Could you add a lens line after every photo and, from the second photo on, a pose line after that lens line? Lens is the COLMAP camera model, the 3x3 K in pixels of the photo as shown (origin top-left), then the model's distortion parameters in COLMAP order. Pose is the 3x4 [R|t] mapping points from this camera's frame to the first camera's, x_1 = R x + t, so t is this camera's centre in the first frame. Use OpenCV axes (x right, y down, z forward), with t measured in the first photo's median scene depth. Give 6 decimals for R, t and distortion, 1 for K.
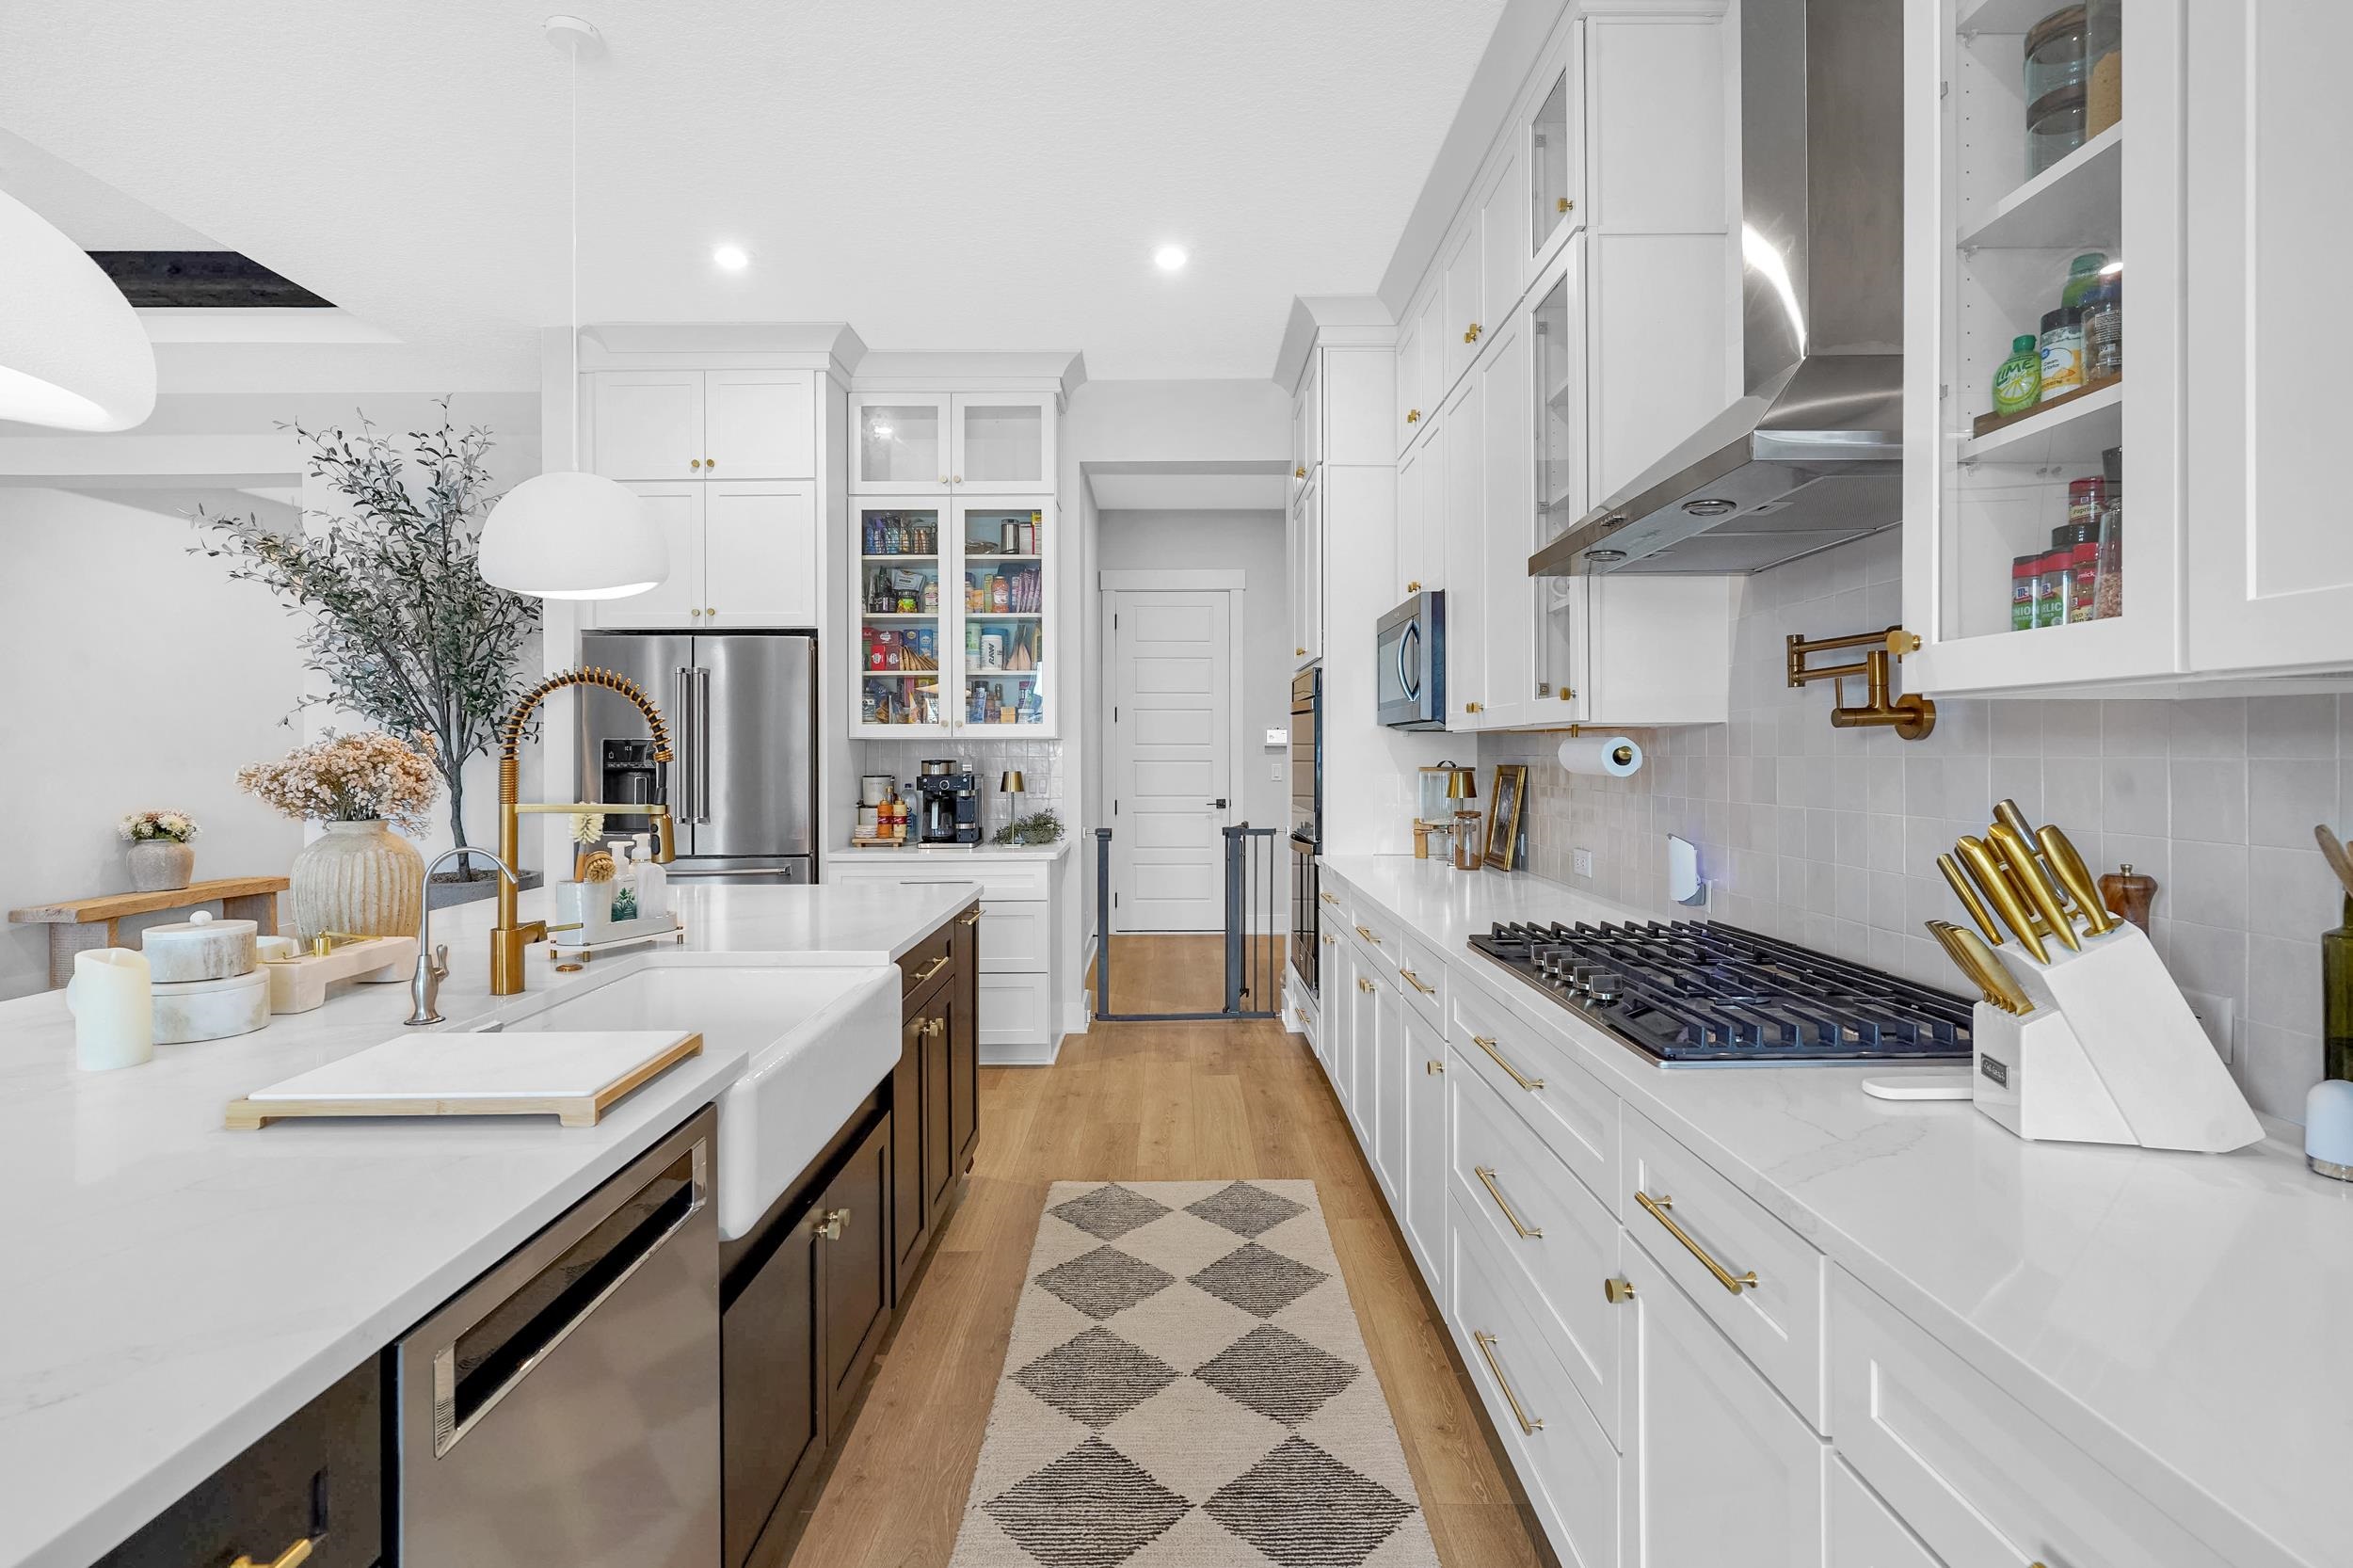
lens RADIAL K [[1139.9, 0, 1174.1], [0, 1139.9, 751.3], [0, 0, 1]] dist [-0.008316, 0.005404]
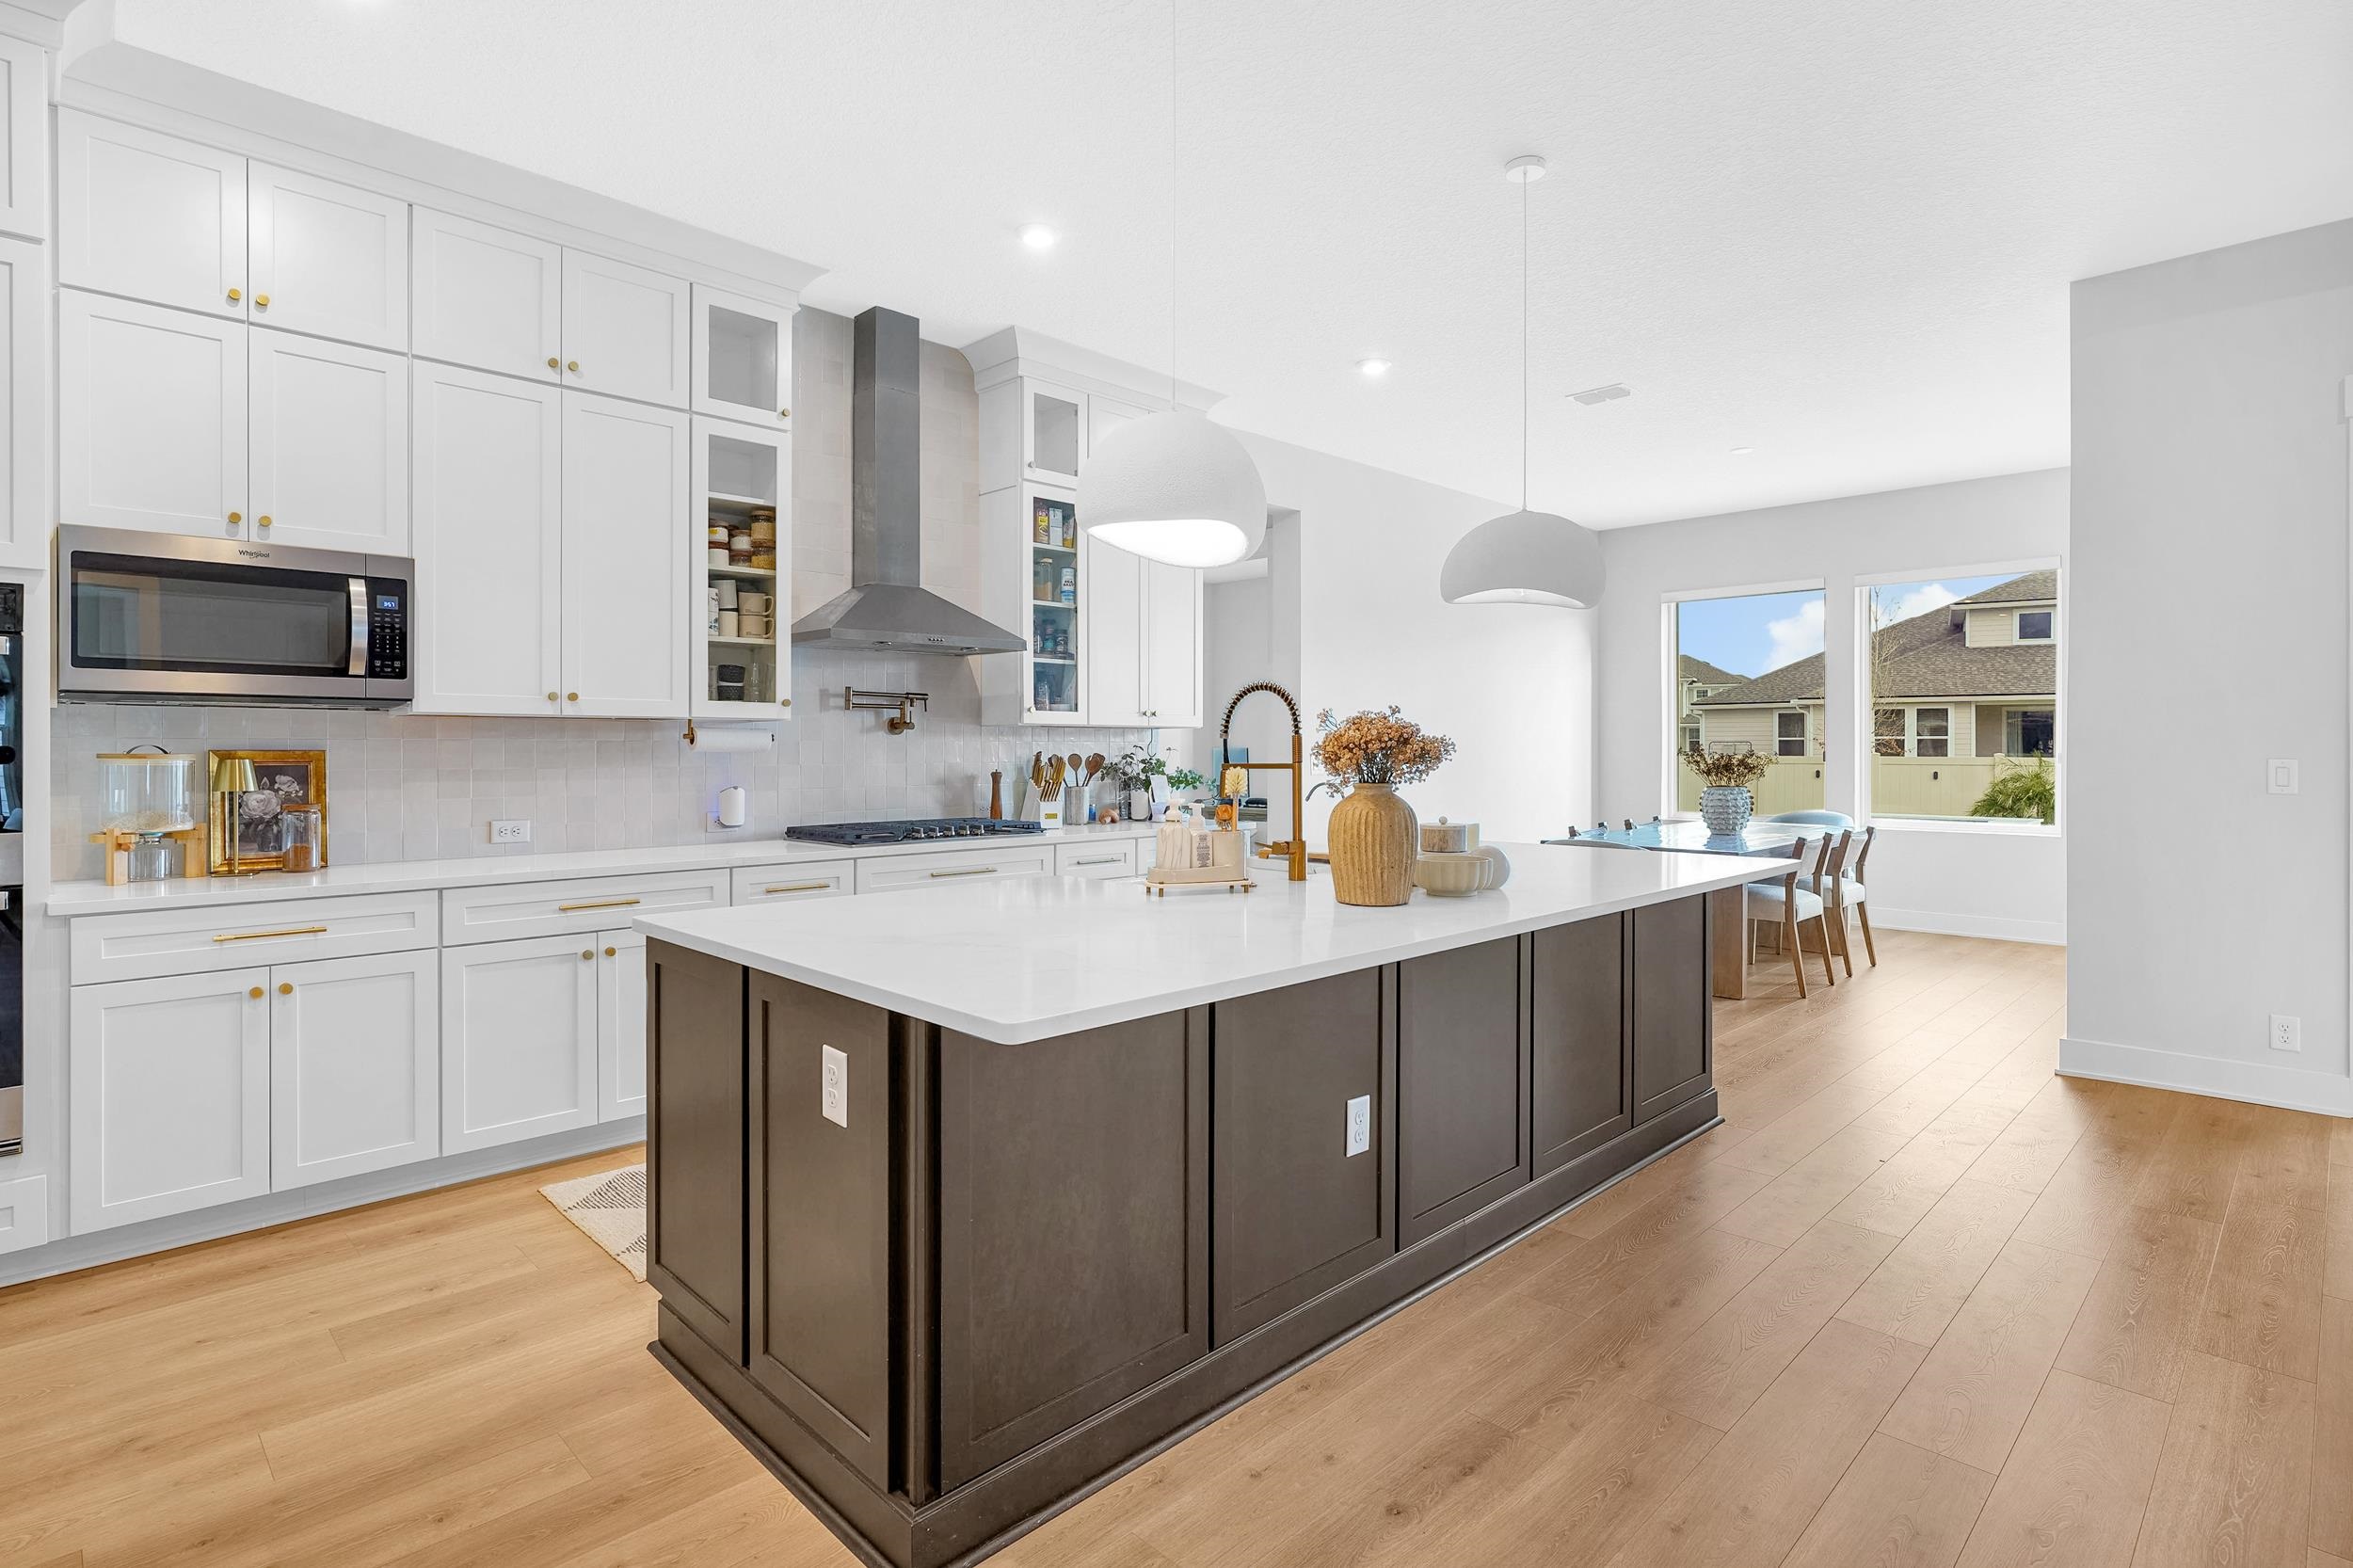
lens RADIAL K [[1139.9, 0, 1139.8], [0, 1139.9, 755.1], [0, 0, 1]] dist [-0.008316, 0.005404]
pose [[-0.673975, -0.000838, 0.738754, -0.718493], [0.000428, 0.999999, 0.001525, 0.013334], [-0.738754, 0.001344, -0.673974, 1.003803]]
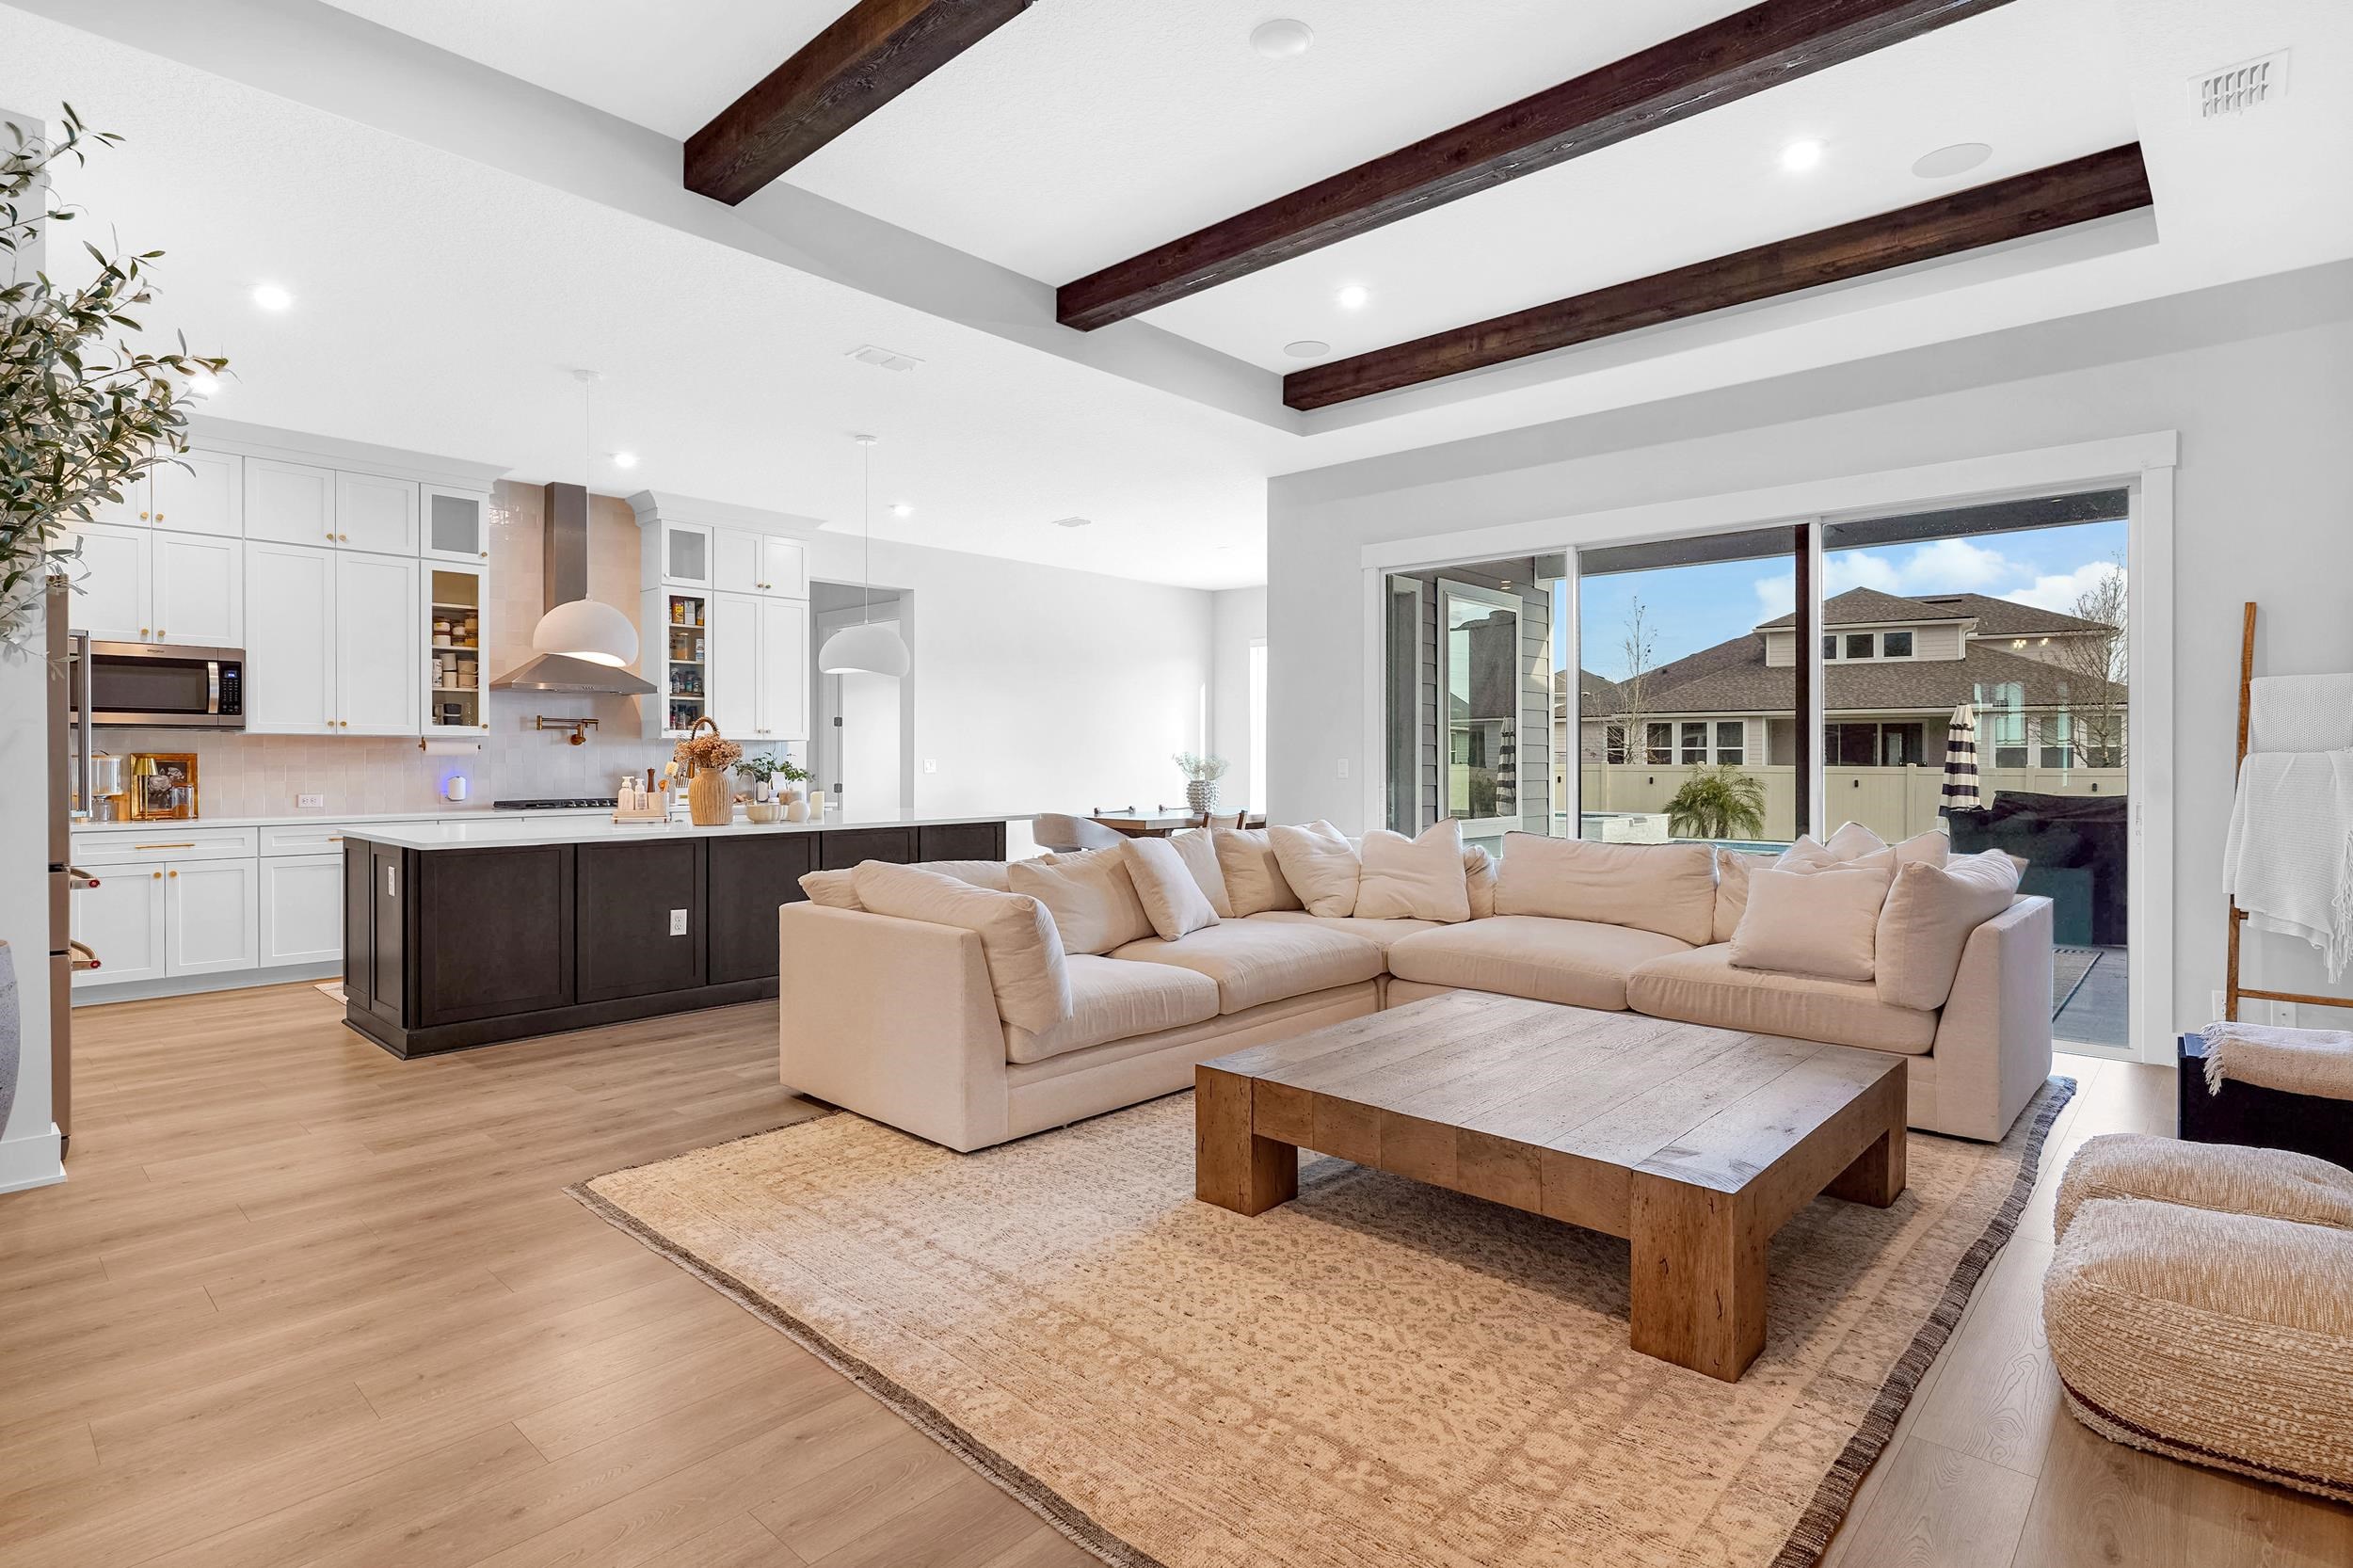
lens RADIAL K [[1139.9, 0, 1139.4], [0, 1139.9, 768.5], [0, 0, 1]] dist [-0.008316, 0.005404]
pose [[-0.710783, -0.000927, 0.703411, -1.619351], [0.001622, 0.999994, 0.002958, 0.027567], [-0.703409, 0.003244, -0.710777, 1.073195]]
